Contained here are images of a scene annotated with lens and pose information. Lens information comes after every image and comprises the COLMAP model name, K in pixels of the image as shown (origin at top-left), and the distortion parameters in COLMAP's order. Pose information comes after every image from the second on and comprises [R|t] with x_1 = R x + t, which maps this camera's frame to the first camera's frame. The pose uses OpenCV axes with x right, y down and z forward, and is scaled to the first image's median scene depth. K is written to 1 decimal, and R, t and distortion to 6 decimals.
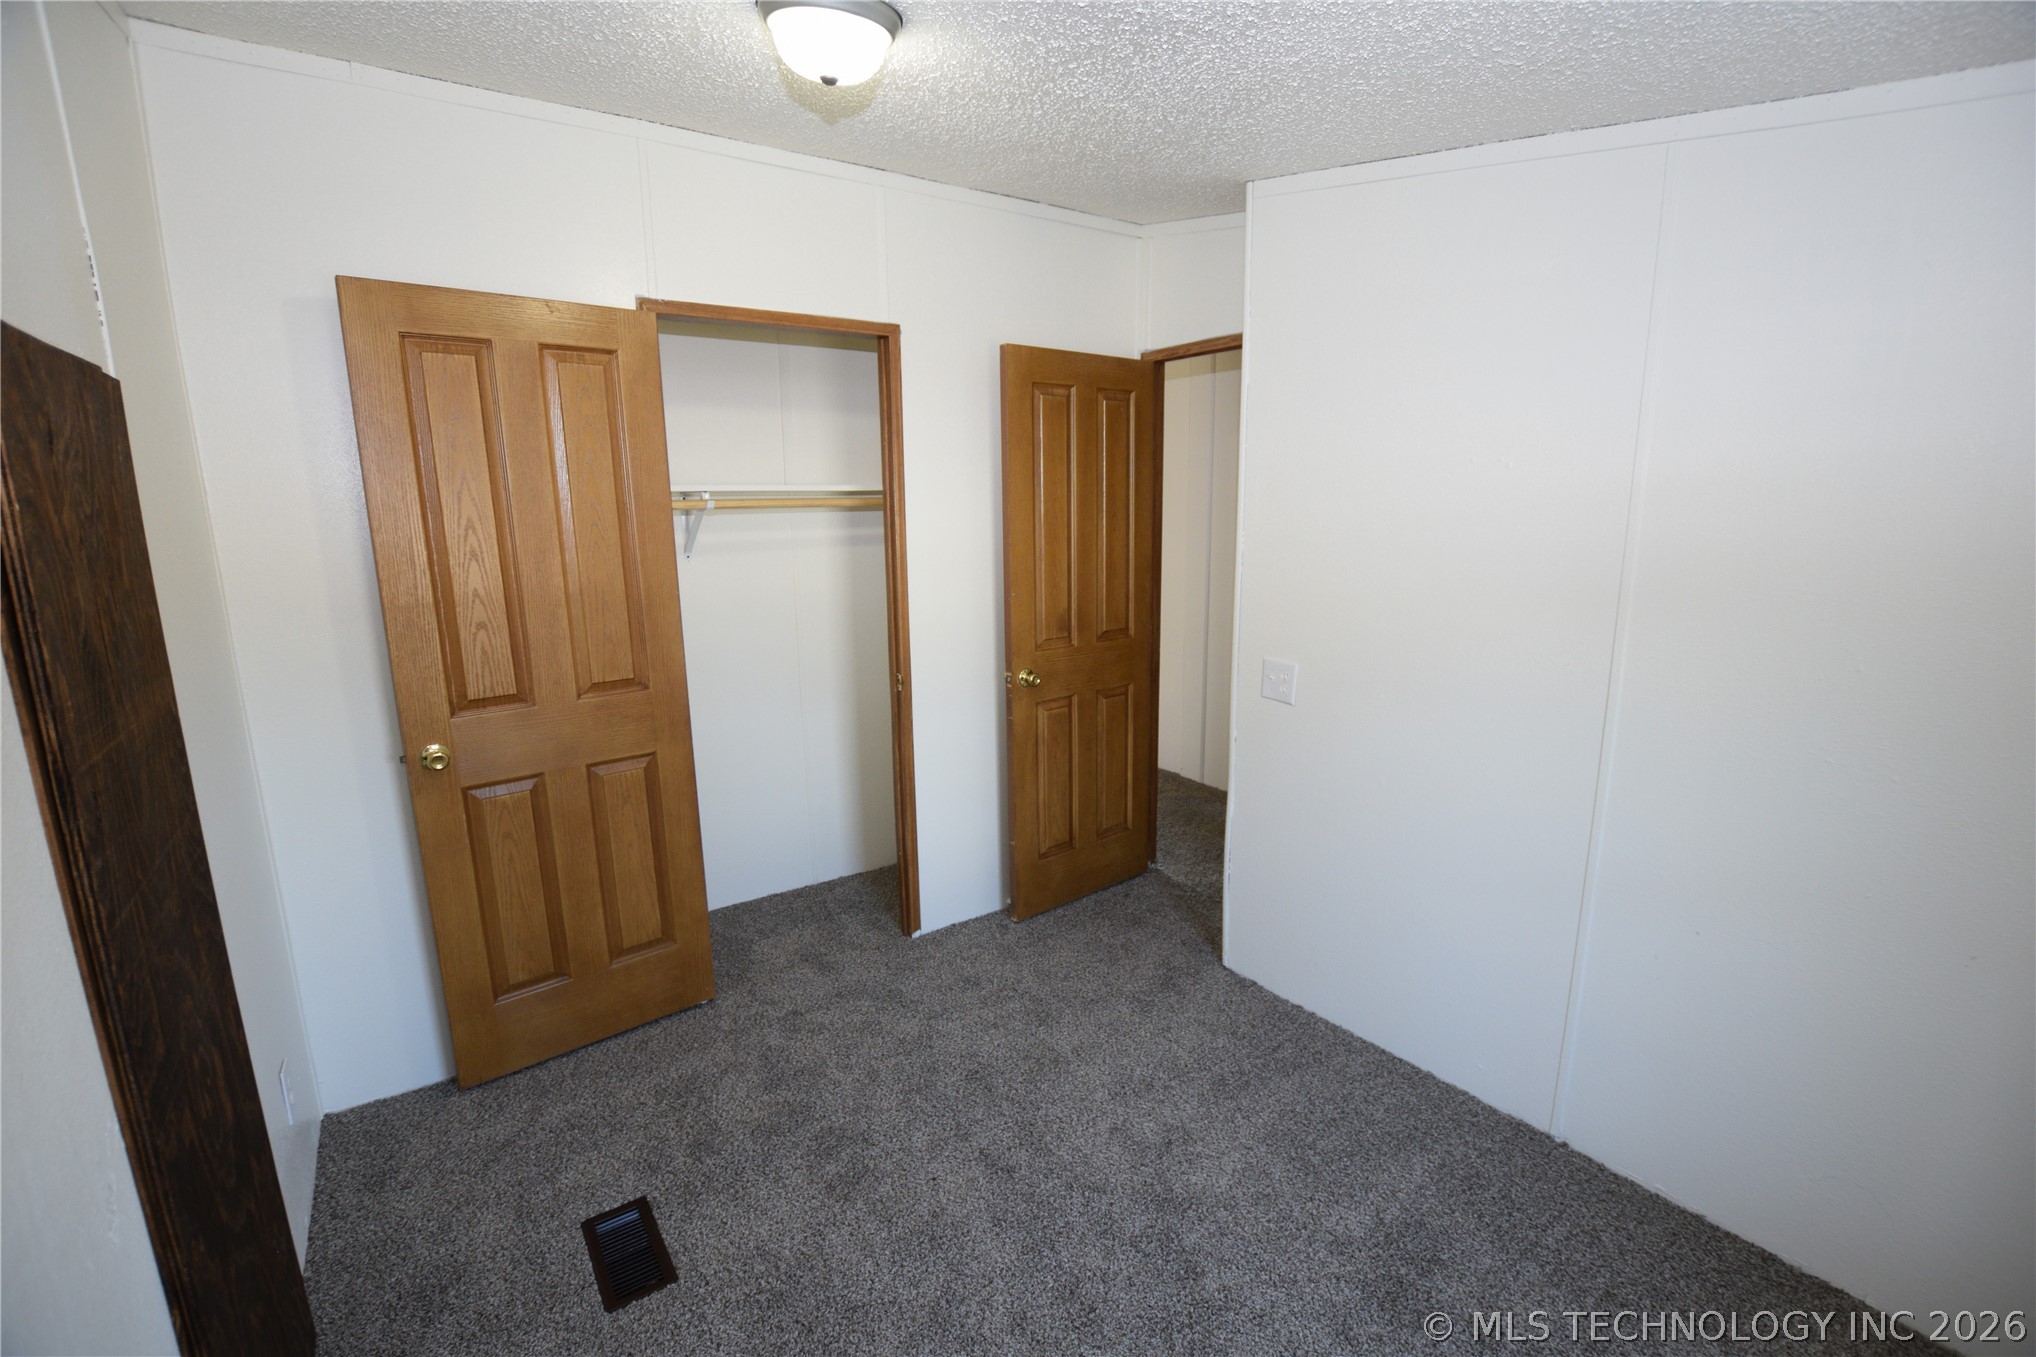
lens RADIAL K [[897.6, 0, 1042.5], [0, 897.6, 683.2], [0, 0, 1]] dist [-0.033634, 0.005840]
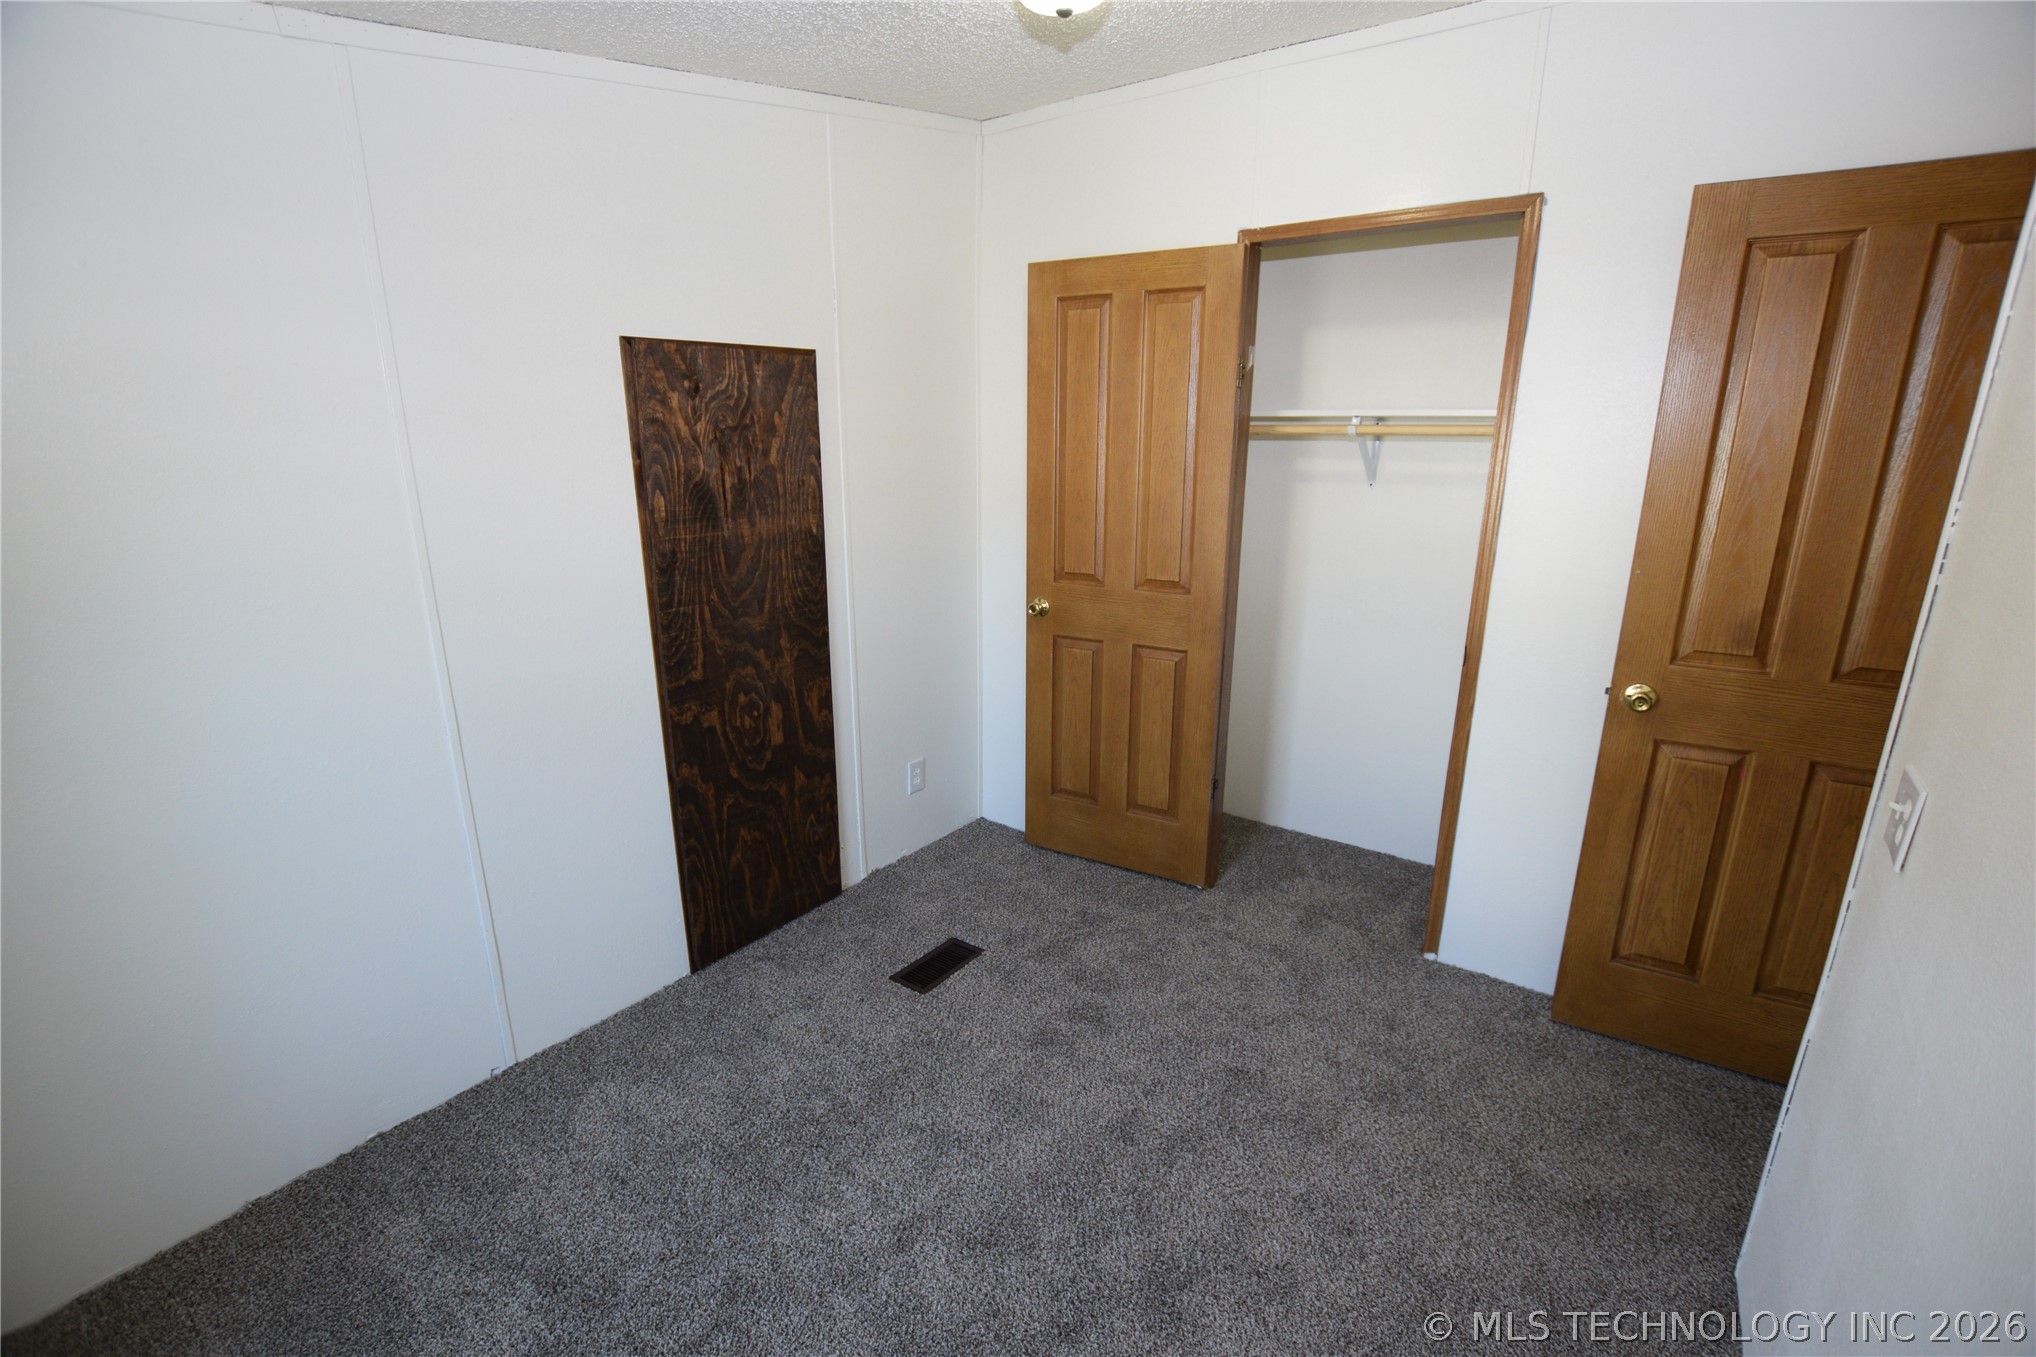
lens RADIAL K [[897.6, 0, 1013.1], [0, 897.6, 682.6], [0, 0, 1]] dist [-0.033634, 0.005840]
pose [[0.318294, 0.263650, -0.910592, 0.548791], [-0.195801, 0.958120, 0.208969, -0.080139], [0.927551, 0.111781, 0.356587, 0.405223]]
